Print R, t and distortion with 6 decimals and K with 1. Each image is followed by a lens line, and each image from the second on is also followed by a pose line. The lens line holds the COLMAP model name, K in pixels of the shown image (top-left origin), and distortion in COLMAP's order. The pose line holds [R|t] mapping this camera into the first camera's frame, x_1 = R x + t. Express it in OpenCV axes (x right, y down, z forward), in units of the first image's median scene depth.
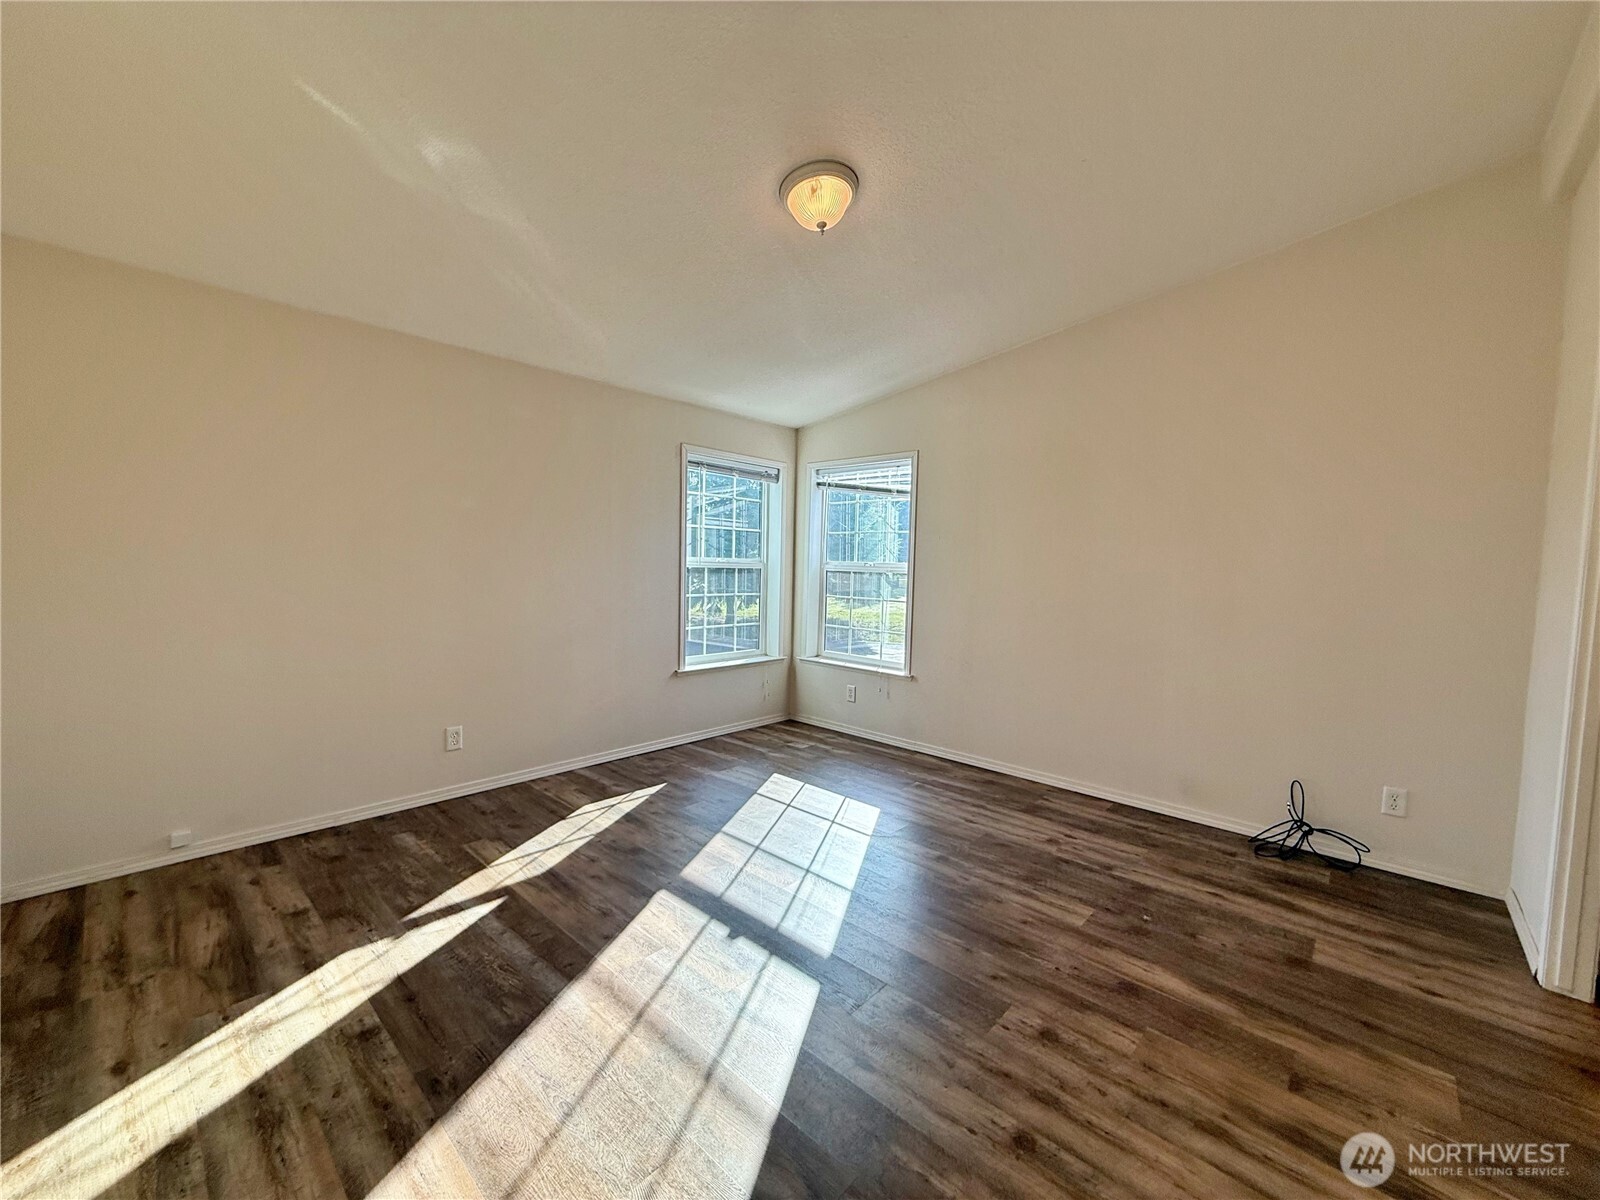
lens RADIAL K [[633.8, 0, 794.9], [0, 633.8, 604.3], [0, 0, 1]] dist [-0.000123, -0.000902]
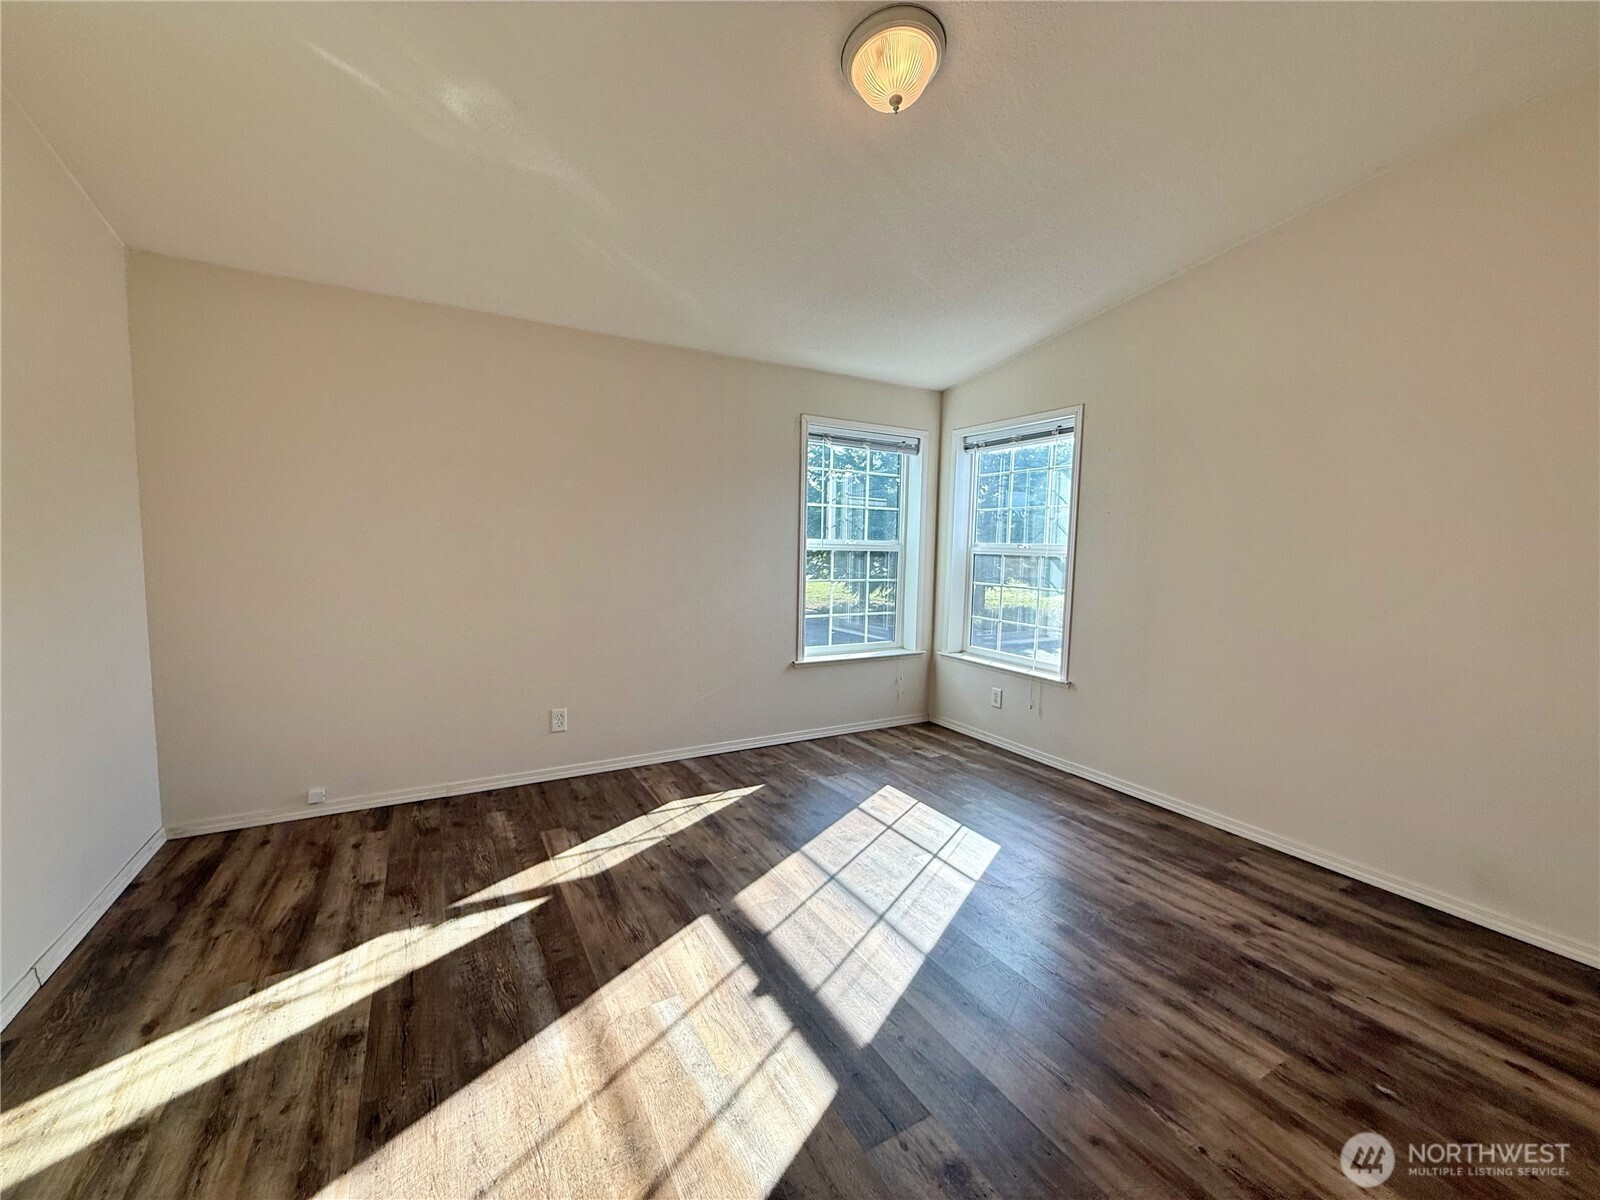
lens RADIAL K [[633.8, 0, 794.8], [0, 633.8, 603.8], [0, 0, 1]] dist [-0.000123, -0.000902]
pose [[0.953468, 0.019245, -0.300880, 0.133284], [-0.012862, 0.999649, 0.023180, -0.002552], [0.301220, -0.018232, 0.953380, 0.170314]]
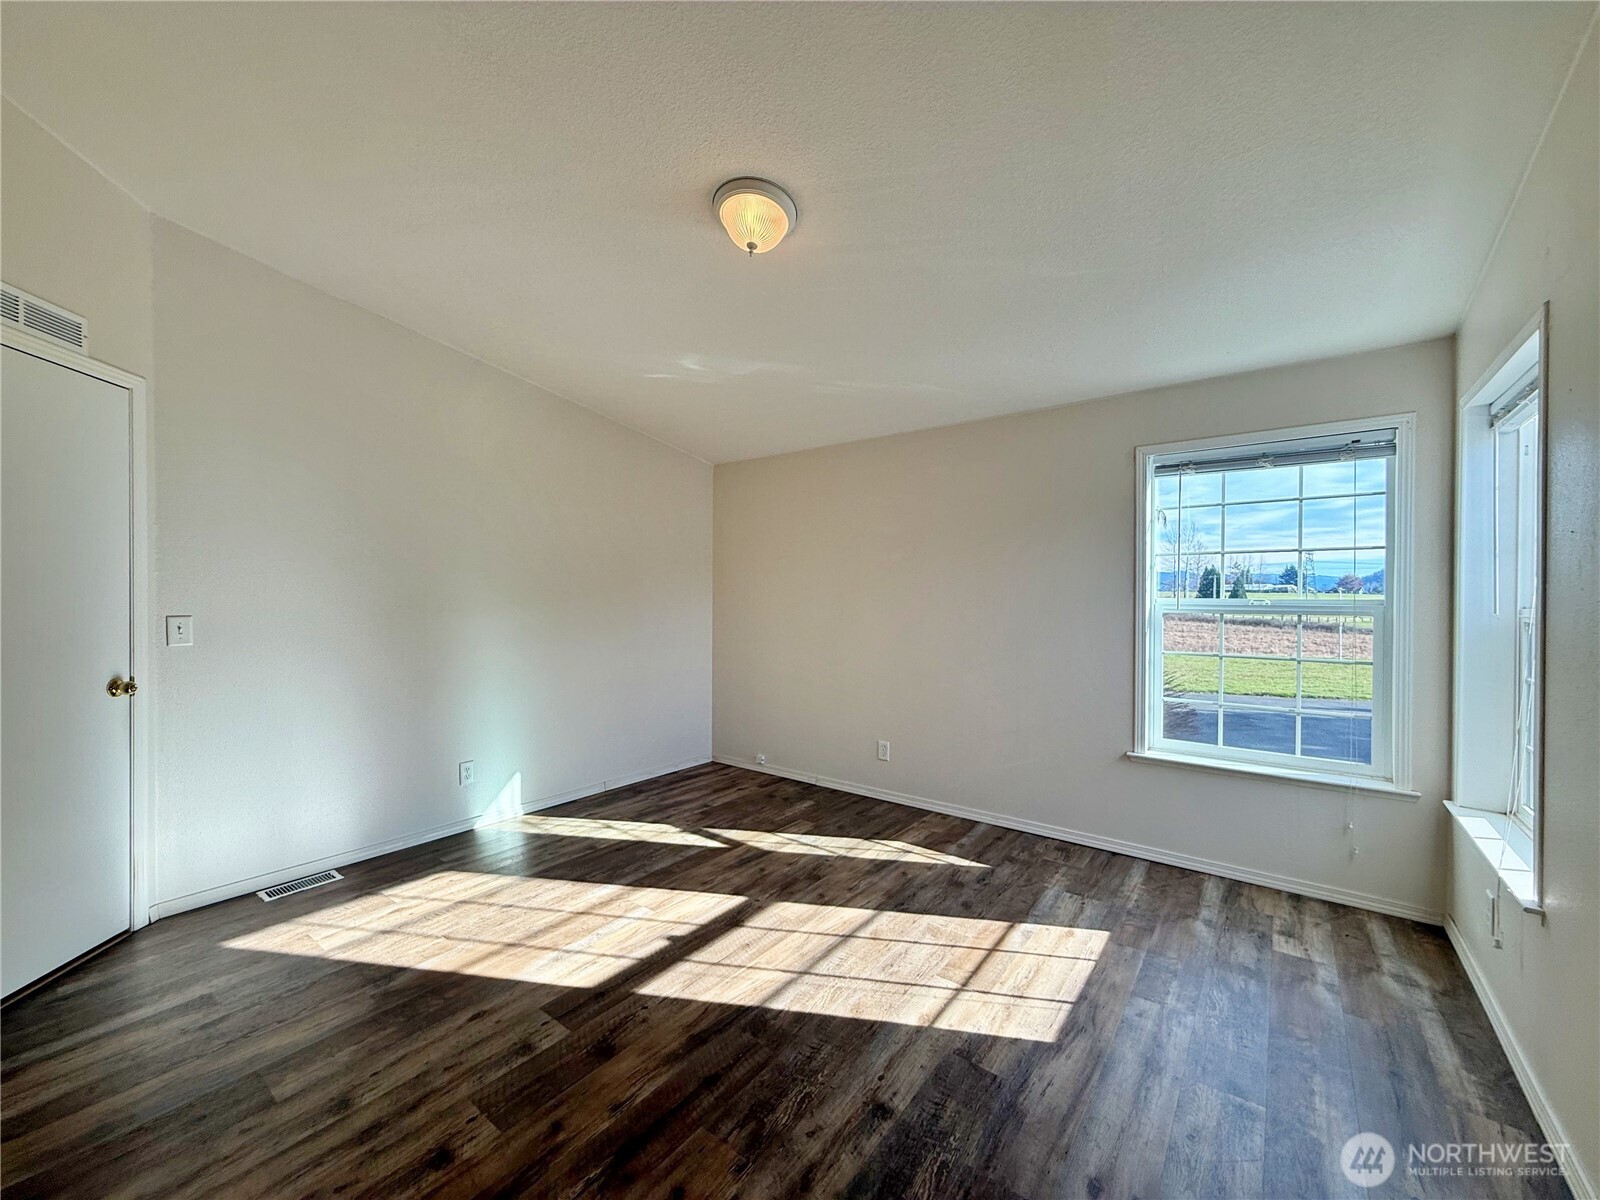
lens RADIAL K [[633.8, 0, 799.8], [0, 633.8, 599.3], [0, 0, 1]] dist [-0.000123, -0.000902]
pose [[0.095943, -0.023770, -0.995103, 0.750428], [-0.067125, 0.997285, -0.030294, -0.037128], [0.993121, 0.069703, 0.094087, 0.776371]]
